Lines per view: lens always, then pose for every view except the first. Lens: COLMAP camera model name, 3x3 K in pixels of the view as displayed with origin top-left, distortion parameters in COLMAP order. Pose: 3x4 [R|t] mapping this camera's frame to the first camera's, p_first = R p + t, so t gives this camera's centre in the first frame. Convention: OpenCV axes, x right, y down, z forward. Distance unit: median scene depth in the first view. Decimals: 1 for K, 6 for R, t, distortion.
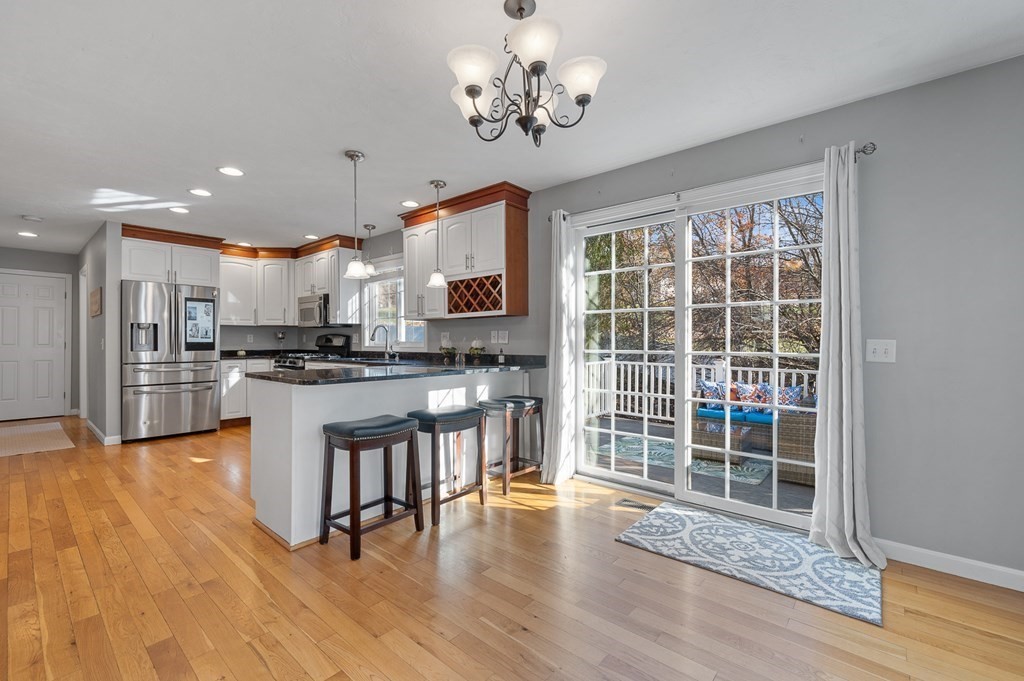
lens RADIAL K [[431.8, 0, 506.9], [0, 431.8, 341.8], [0, 0, 1]] dist [0.000021, -0.000075]
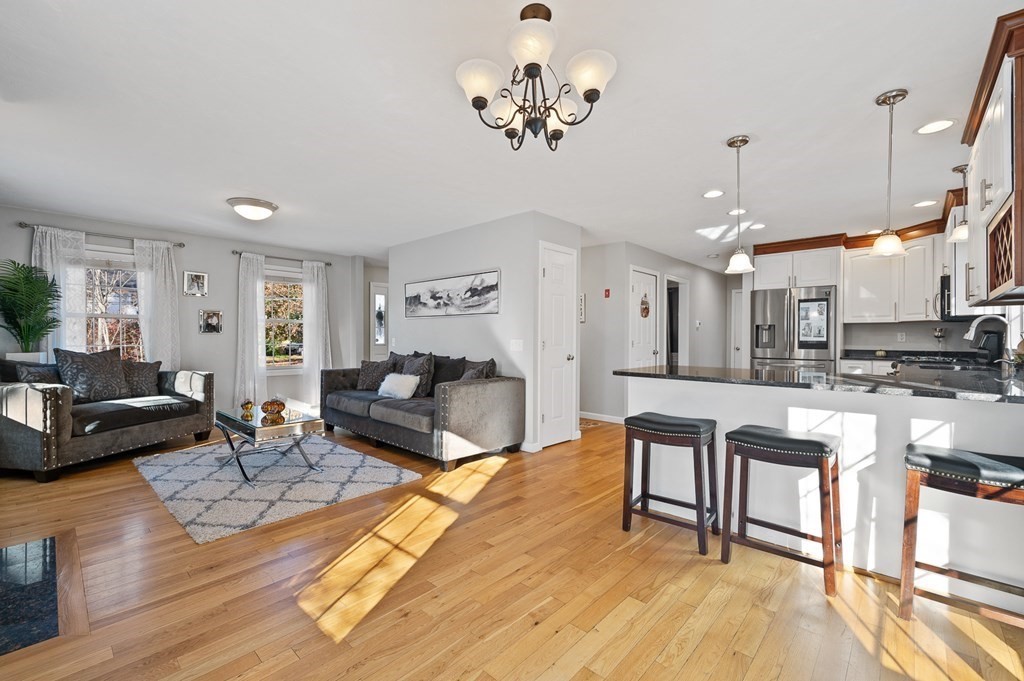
lens RADIAL K [[431.8, 0, 515.9], [0, 431.8, 338.9], [0, 0, 1]] dist [0.000021, -0.000075]
pose [[-0.023872, 0.000883, -0.999715, 0.336622], [-0.004065, 0.999991, 0.000981, -0.002115], [0.999707, 0.004087, -0.023868, 0.308867]]
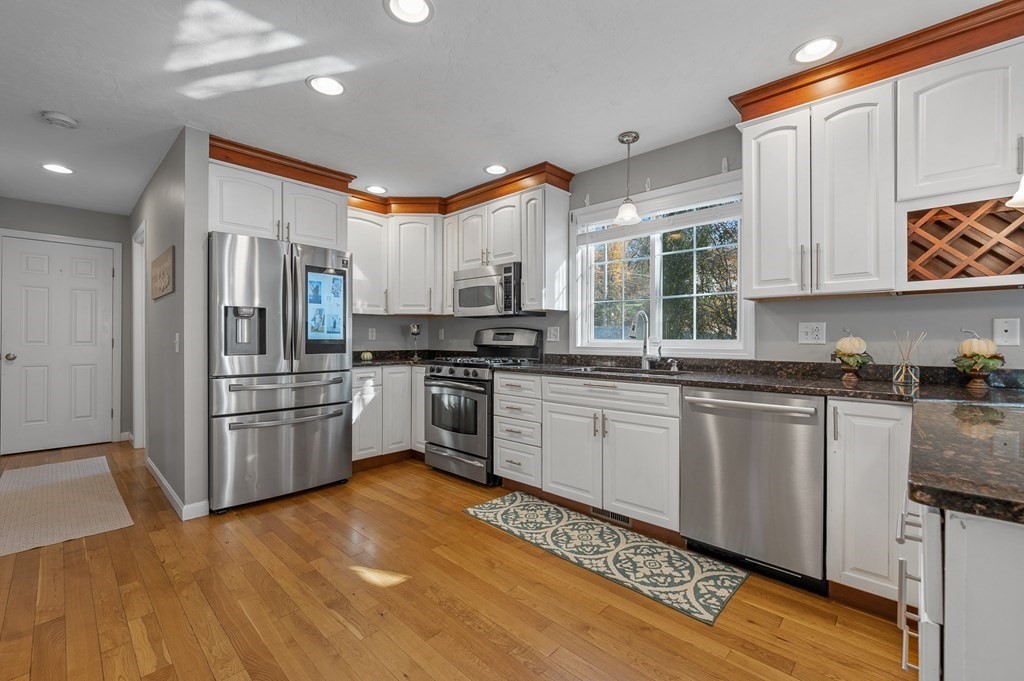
lens RADIAL K [[431.8, 0, 514.0], [0, 431.8, 339.6], [0, 0, 1]] dist [0.000021, -0.000075]
pose [[0.999041, 0.002789, -0.043699, -0.412483], [-0.002614, 0.999988, 0.004052, -0.002295], [0.043710, -0.003934, 0.999037, 0.395444]]
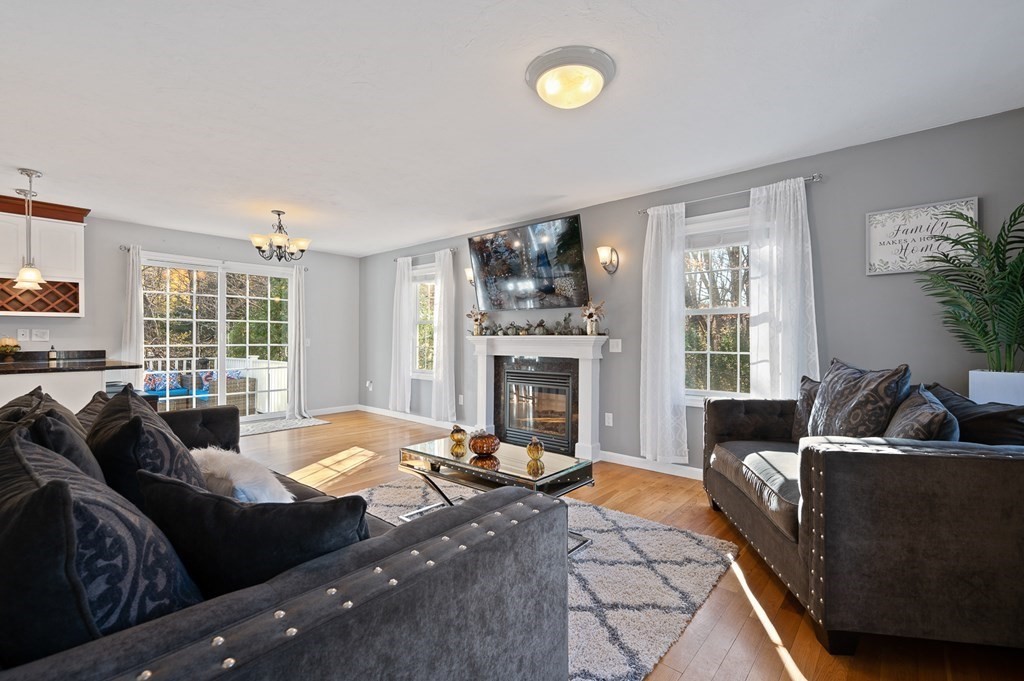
lens RADIAL K [[458.9, 0, 509.3], [0, 458.9, 339.6], [0, 0, 1]] dist [0.000252, 0.000411]
pose [[0.005840, -0.001917, 0.999981, -0.873823], [0.000287, 0.999998, 0.001915, -0.001312], [-0.999983, 0.000276, 0.005840, -0.136601]]
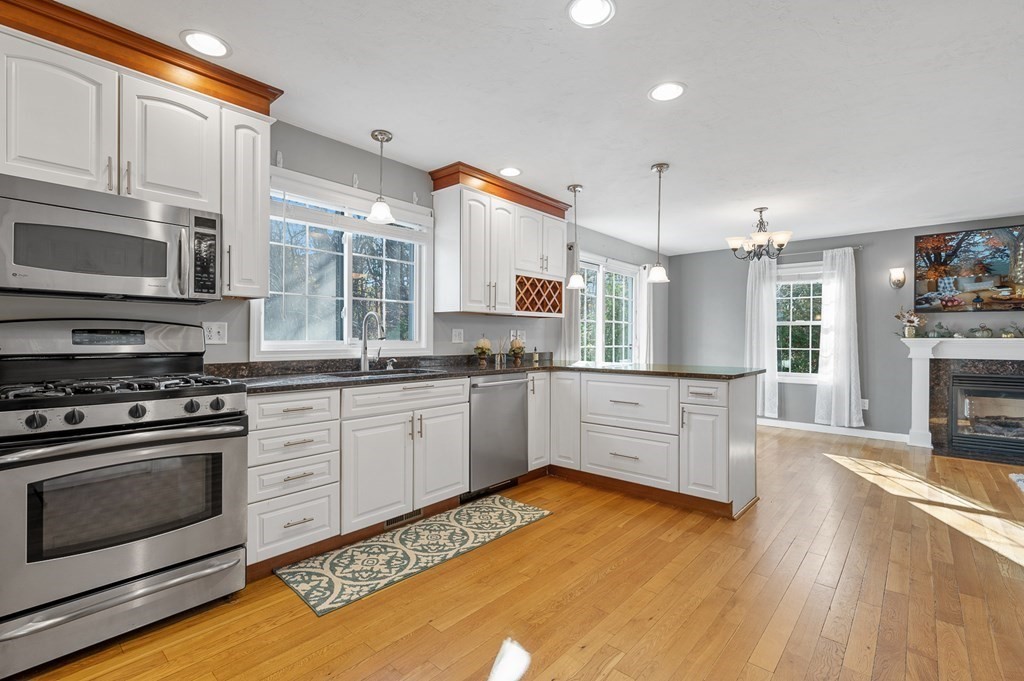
lens RADIAL K [[458.9, 0, 507.3], [0, 458.9, 338.4], [0, 0, 1]] dist [0.000252, 0.000411]
pose [[0.017078, 0.000526, 0.999854, -0.848234], [-0.004089, 0.999992, -0.000456, -0.004050], [-0.999846, -0.004080, 0.017080, 0.770474]]
